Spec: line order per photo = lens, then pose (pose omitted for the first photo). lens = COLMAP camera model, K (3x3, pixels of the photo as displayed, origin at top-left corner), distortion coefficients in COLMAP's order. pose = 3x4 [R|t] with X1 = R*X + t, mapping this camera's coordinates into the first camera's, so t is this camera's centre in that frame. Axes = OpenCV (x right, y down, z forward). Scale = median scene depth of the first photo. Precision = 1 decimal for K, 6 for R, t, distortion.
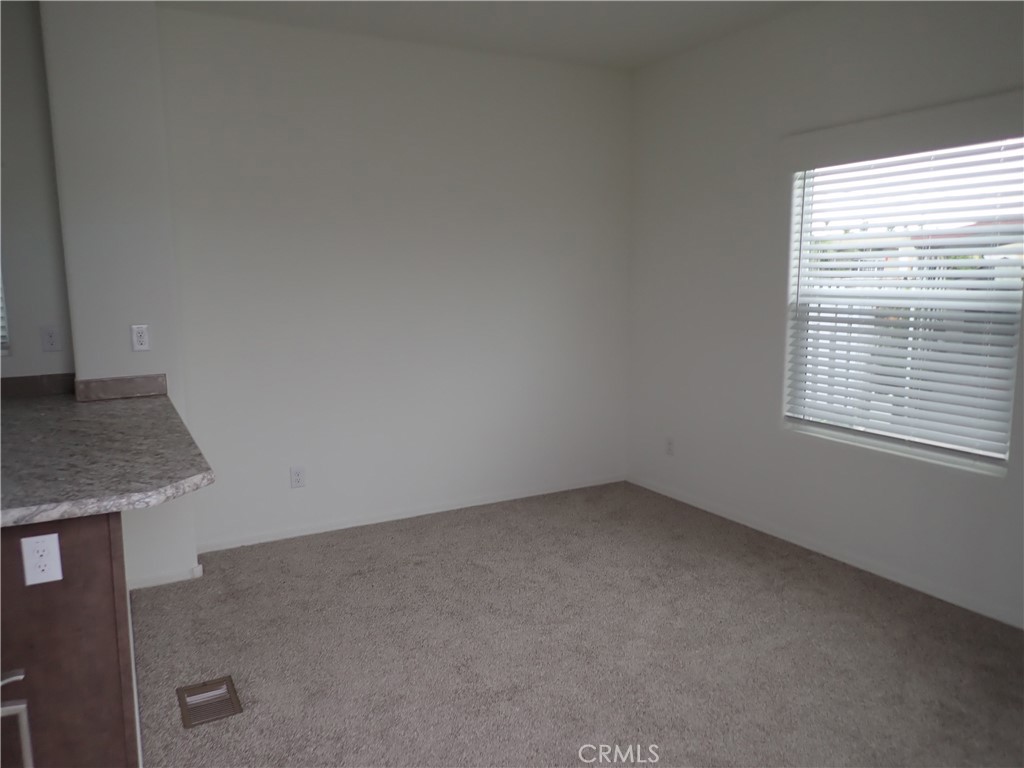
lens RADIAL K [[755.9, 0, 505.3], [0, 755.9, 387.1], [0, 0, 1]] dist [0.003136, -0.001934]
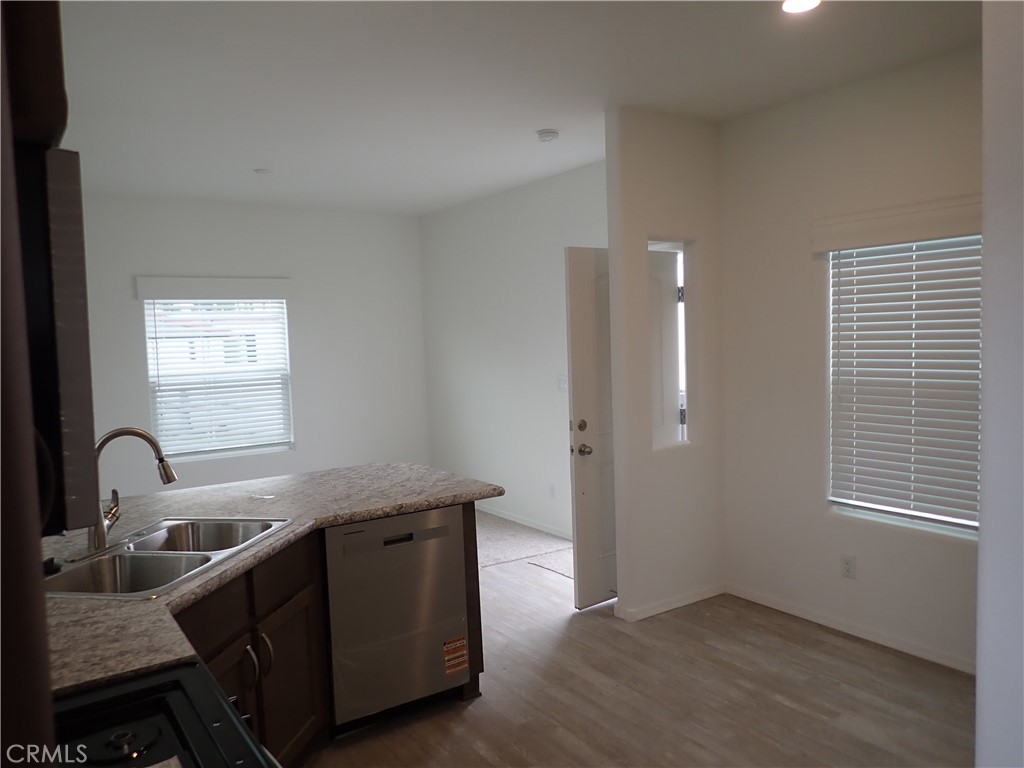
lens RADIAL K [[755.9, 0, 505.3], [0, 755.9, 387.1], [0, 0, 1]] dist [0.003136, -0.001934]
pose [[-0.105714, -0.051498, 0.993062, -1.264362], [0.181867, 0.980813, 0.070223, -0.081280], [-0.977624, 0.188028, -0.094320, 0.456462]]
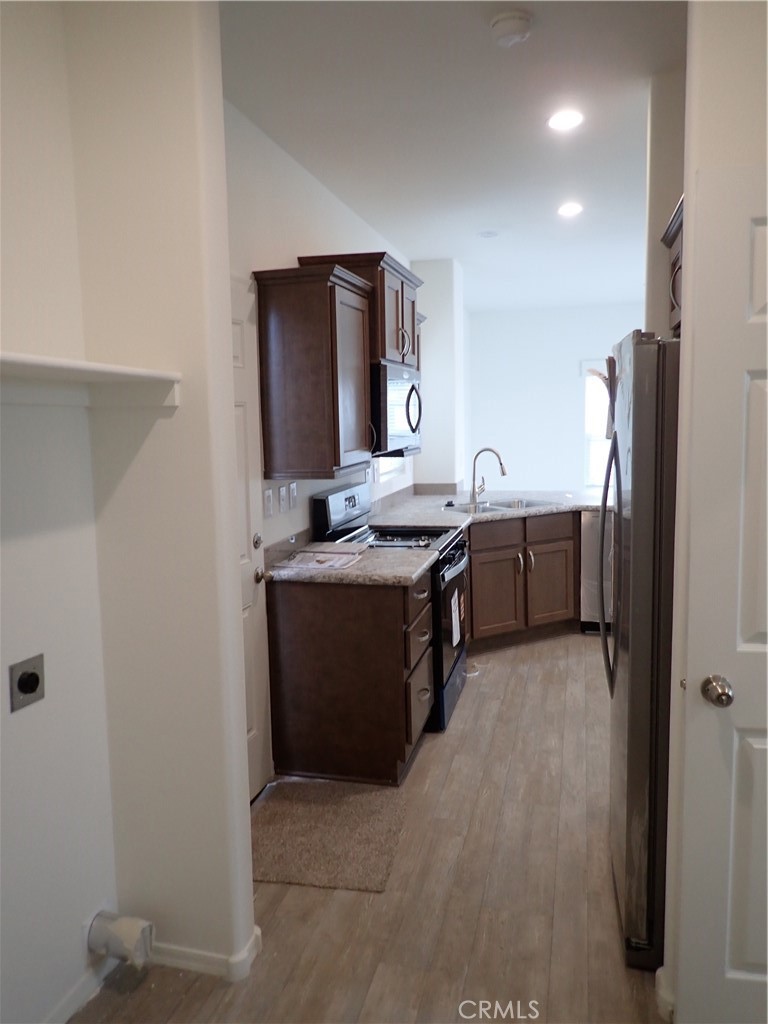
lens RADIAL K [[755.9, 0, 380.0], [0, 755.9, 504.7], [0, 0, 1]] dist [0.003136, -0.001934]
pose [[0.681056, -0.085877, 0.727178, -1.732319], [0.121729, 0.992558, 0.003210, 0.014084], [-0.722042, 0.086333, 0.686442, -0.075047]]
